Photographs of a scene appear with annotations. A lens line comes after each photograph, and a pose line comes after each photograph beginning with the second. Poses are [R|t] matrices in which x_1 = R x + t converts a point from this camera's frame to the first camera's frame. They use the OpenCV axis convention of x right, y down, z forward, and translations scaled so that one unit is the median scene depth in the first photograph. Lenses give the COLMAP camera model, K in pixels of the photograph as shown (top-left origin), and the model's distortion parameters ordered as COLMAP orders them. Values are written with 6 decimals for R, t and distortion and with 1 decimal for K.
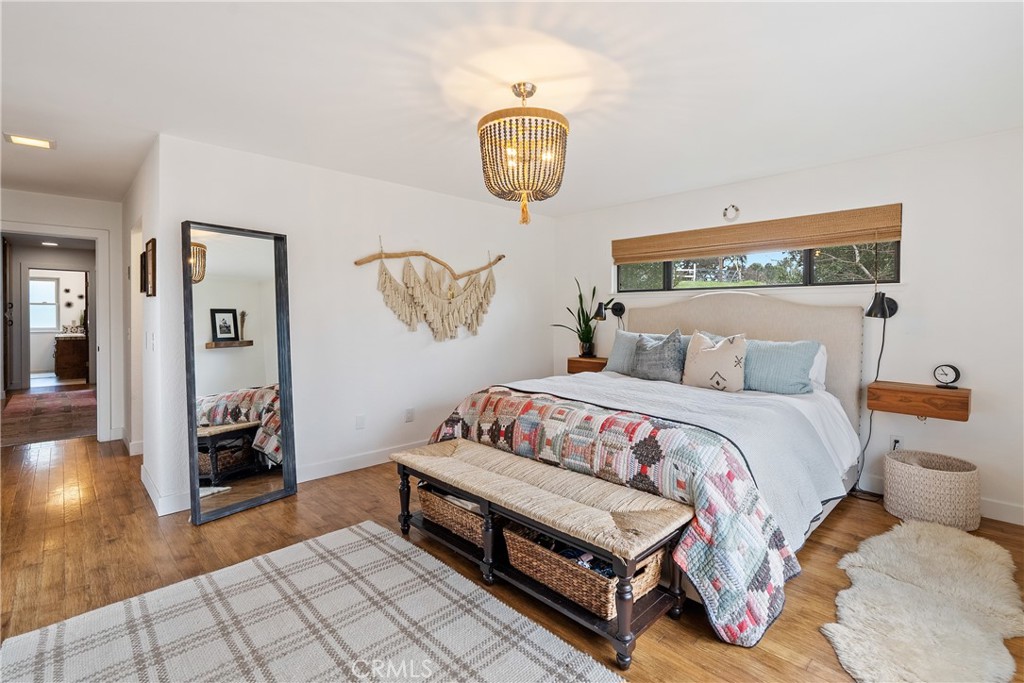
lens RADIAL K [[469.4, 0, 511.1], [0, 469.4, 335.6], [0, 0, 1]] dist [-0.005016, -0.000405]
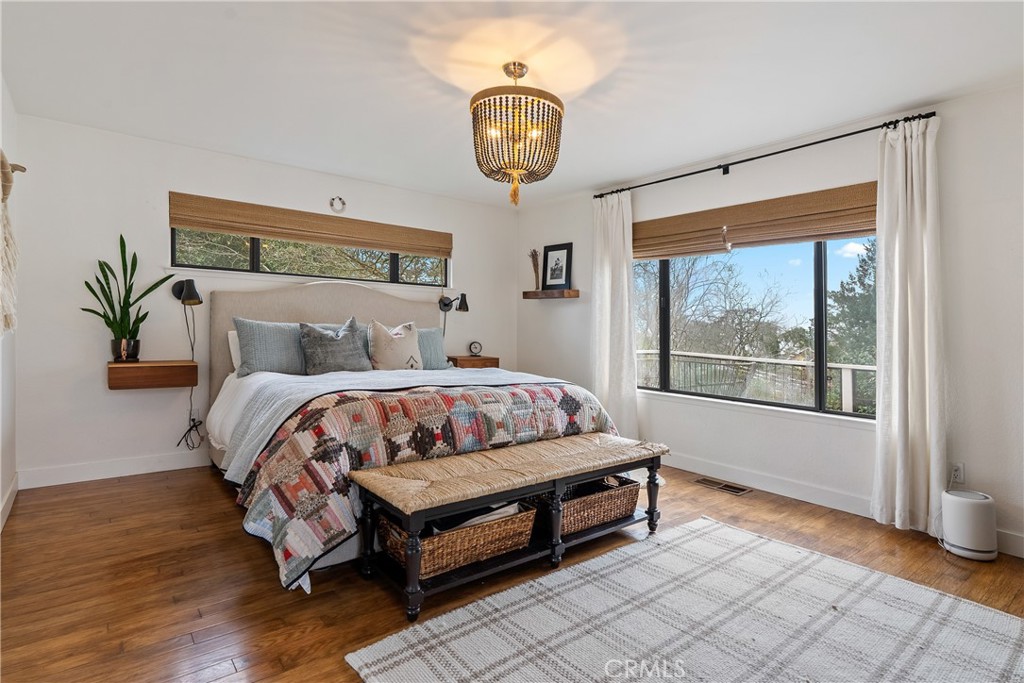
lens RADIAL K [[522.1, 0, 511.3], [0, 522.1, 327.4], [0, 0, 1]] dist [-0.005934, 0.000671]
pose [[0.106876, -0.000466, 0.994272, -0.959150], [0.021114, 0.999775, -0.001801, 0.021581], [-0.994048, 0.021186, 0.106862, 0.804896]]
